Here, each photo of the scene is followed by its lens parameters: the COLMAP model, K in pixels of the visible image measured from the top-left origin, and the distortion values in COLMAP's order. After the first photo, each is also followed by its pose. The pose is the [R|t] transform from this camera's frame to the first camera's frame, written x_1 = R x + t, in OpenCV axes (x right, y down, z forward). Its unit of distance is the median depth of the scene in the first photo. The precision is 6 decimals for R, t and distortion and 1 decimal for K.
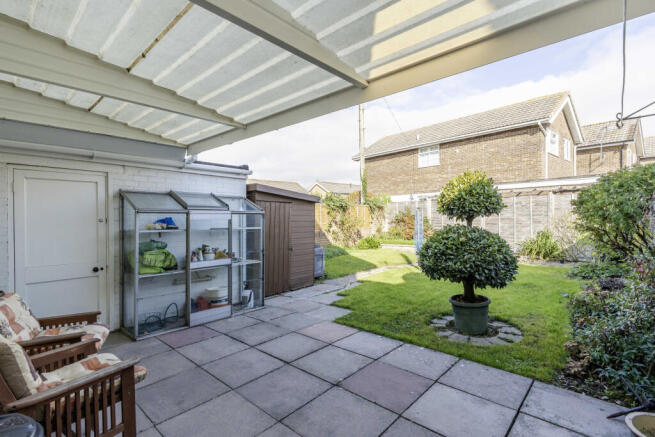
lens RADIAL K [[315.2, 0, 326.7], [0, 315.2, 222.3], [0, 0, 1]] dist [-0.014037, 0.000560]
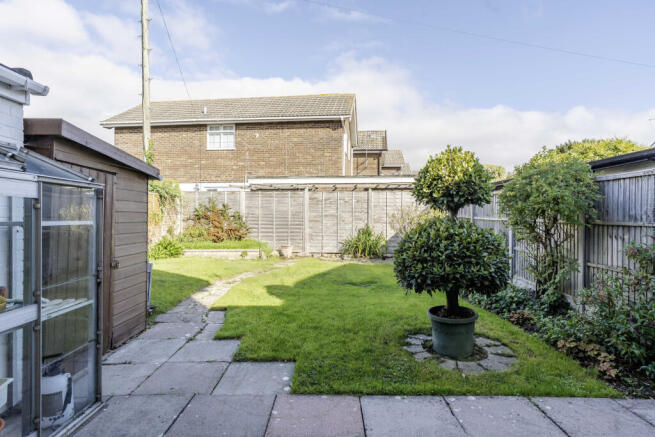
lens RADIAL K [[369.4, 0, 327.2], [0, 369.4, 218.8], [0, 0, 1]] dist [-0.001698, -0.000527]
pose [[0.747057, 0.008111, 0.664711, -0.283415], [-0.002432, 0.999952, -0.009469, 0.016476], [-0.664756, 0.005457, 0.747041, 0.381271]]
